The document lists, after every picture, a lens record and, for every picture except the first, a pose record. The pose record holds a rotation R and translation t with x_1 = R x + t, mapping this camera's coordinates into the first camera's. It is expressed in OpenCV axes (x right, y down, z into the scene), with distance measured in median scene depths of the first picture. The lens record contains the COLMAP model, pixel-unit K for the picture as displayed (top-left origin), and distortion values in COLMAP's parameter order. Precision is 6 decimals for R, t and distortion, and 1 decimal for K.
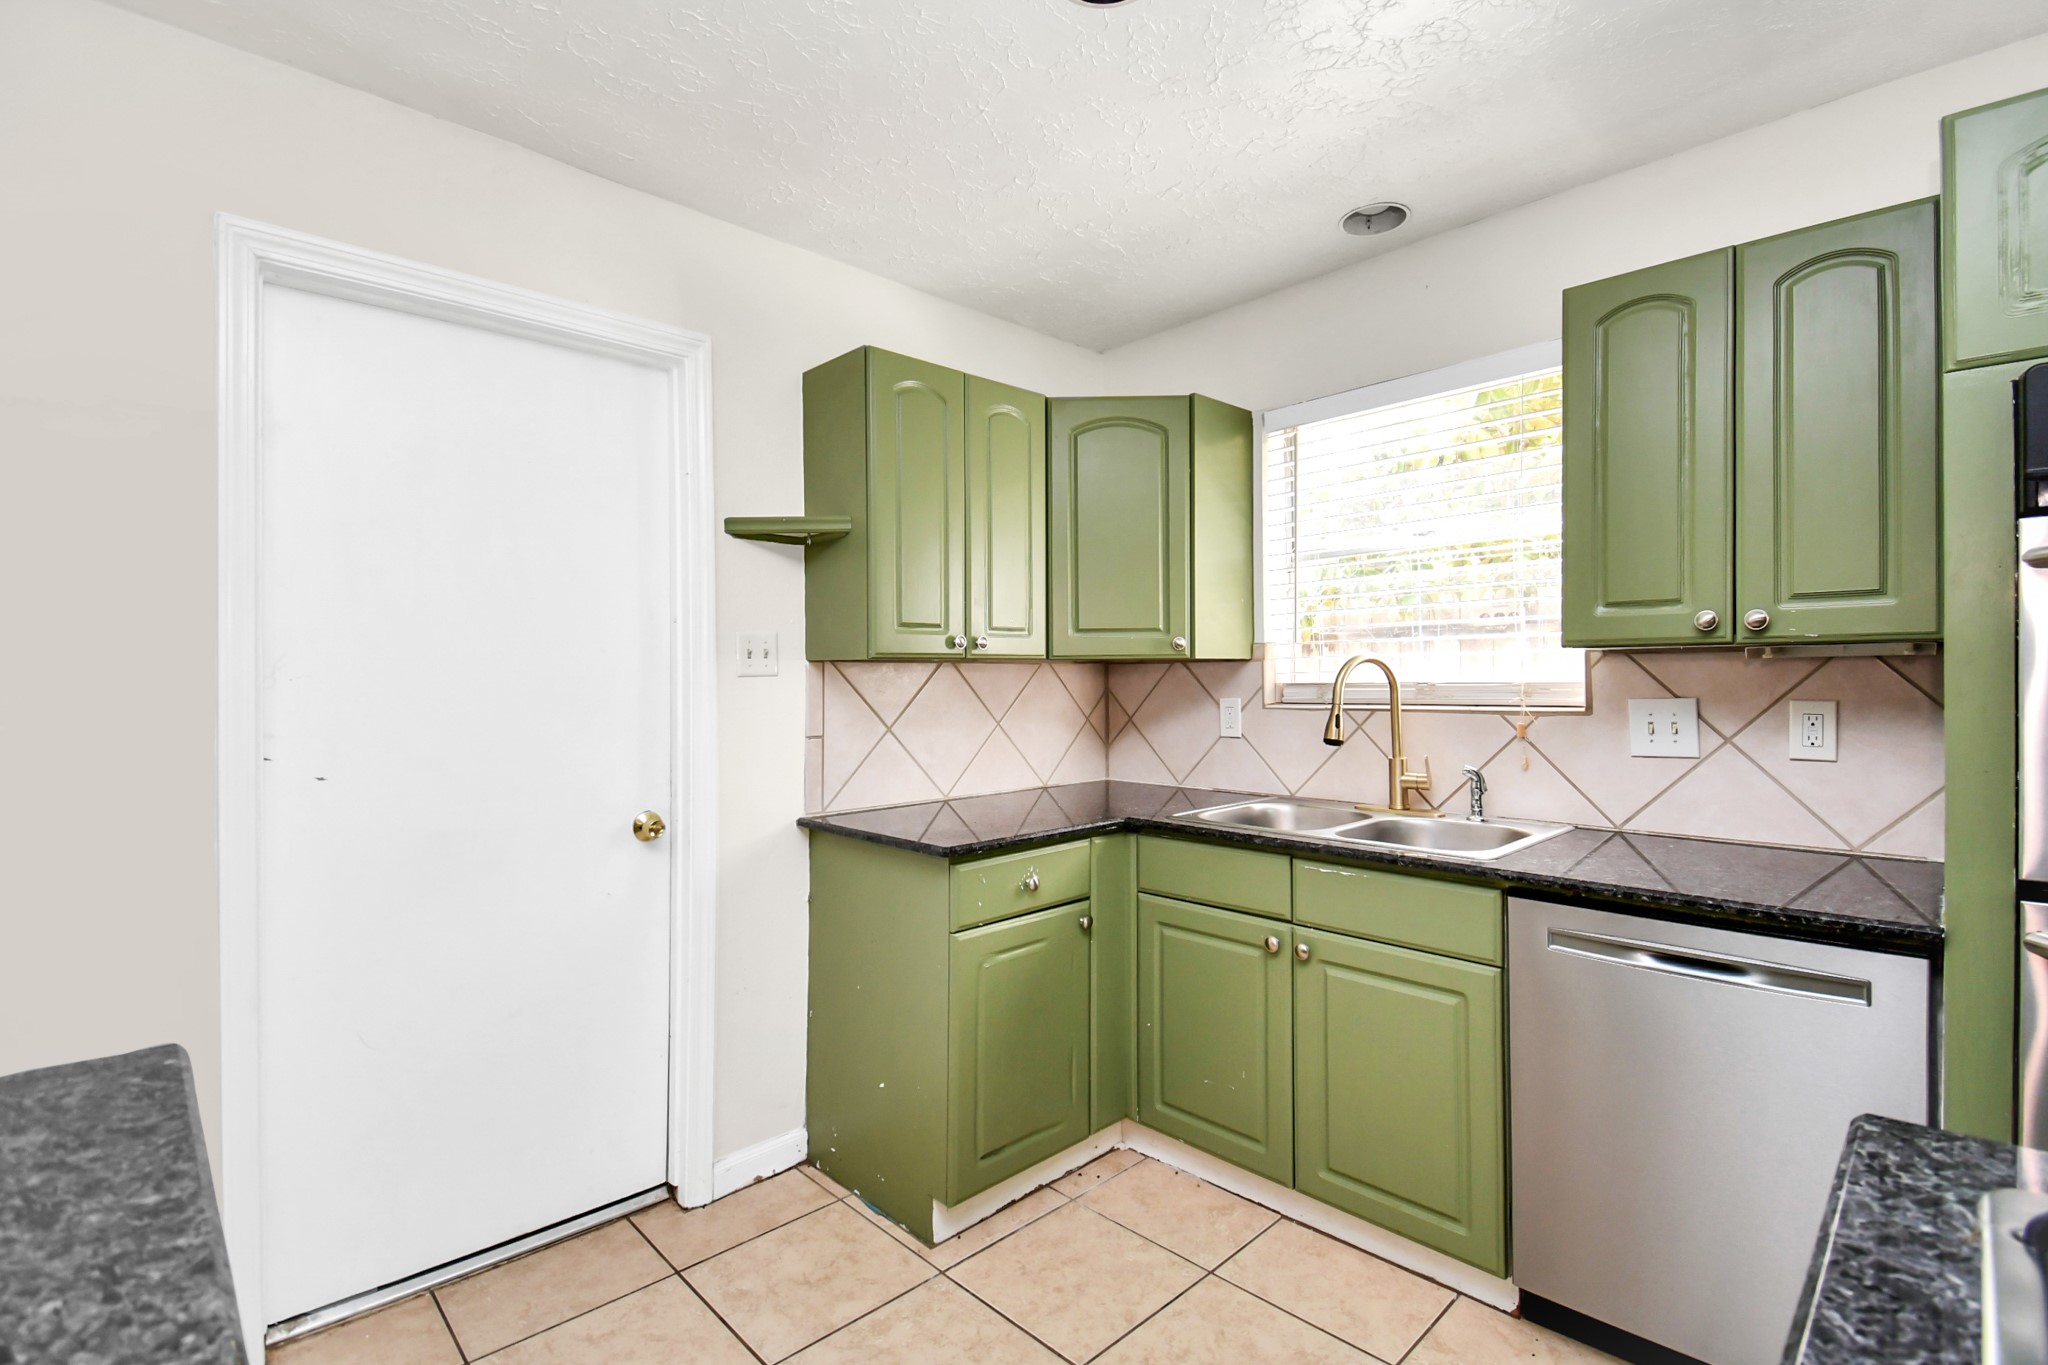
lens RADIAL K [[954.9, 0, 1099.4], [0, 954.9, 679.8], [0, 0, 1]] dist [-0.000532, -0.018830]
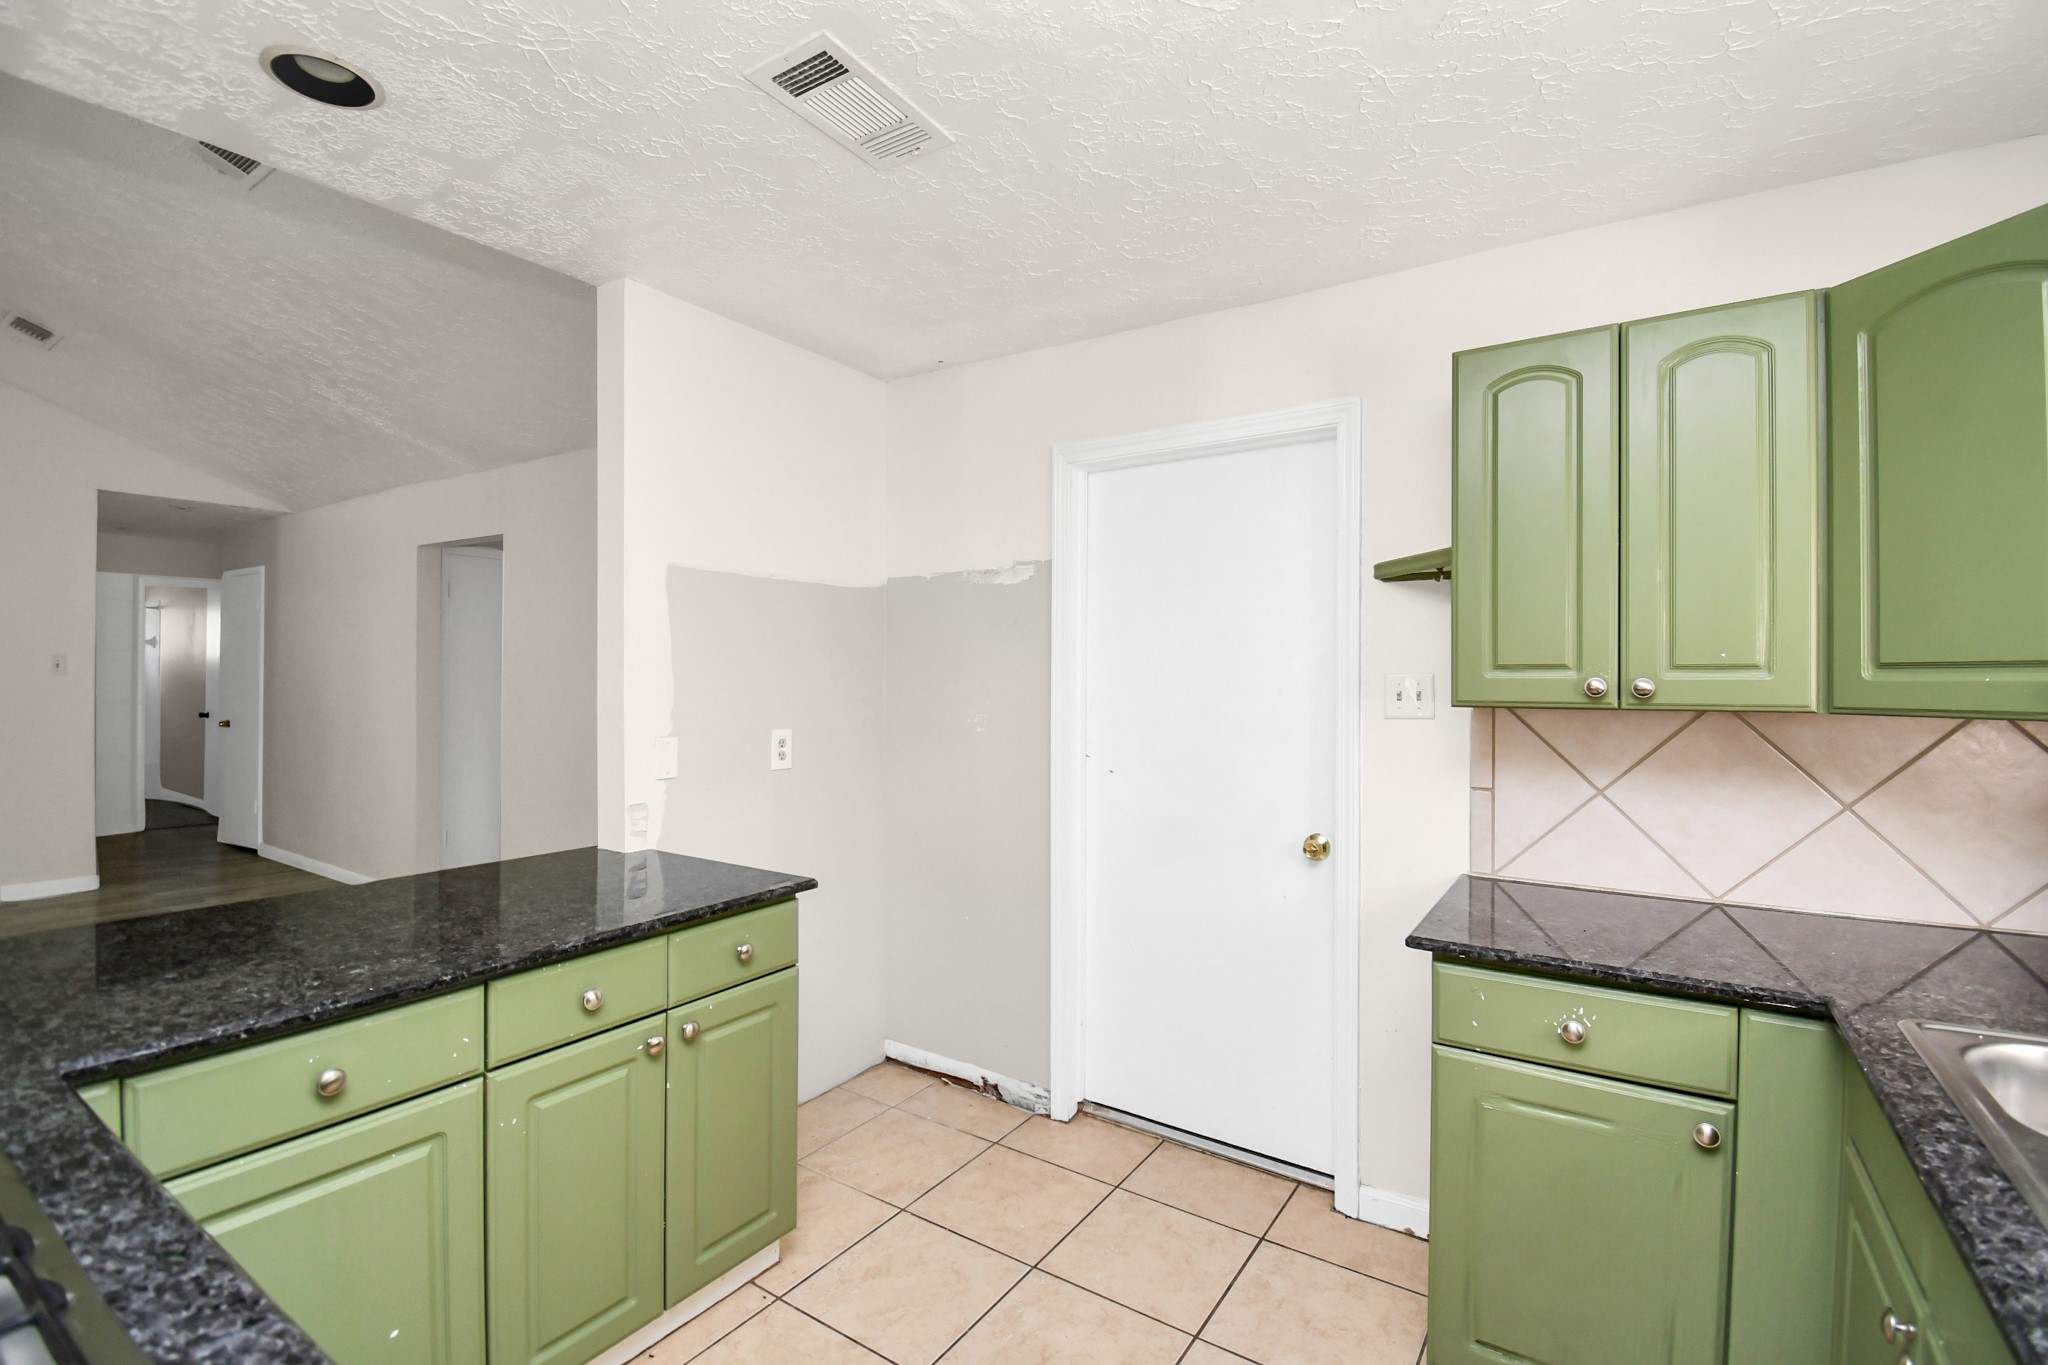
lens RADIAL K [[902.3, 0, 1010.3], [0, 902.3, 679.8], [0, 0, 1]] dist [0.032972, -0.030694]
pose [[0.163349, 0.007604, -0.986539, 0.505637], [-0.015279, 0.999870, 0.005177, -0.042792], [0.986450, 0.014227, 0.163444, 0.444195]]
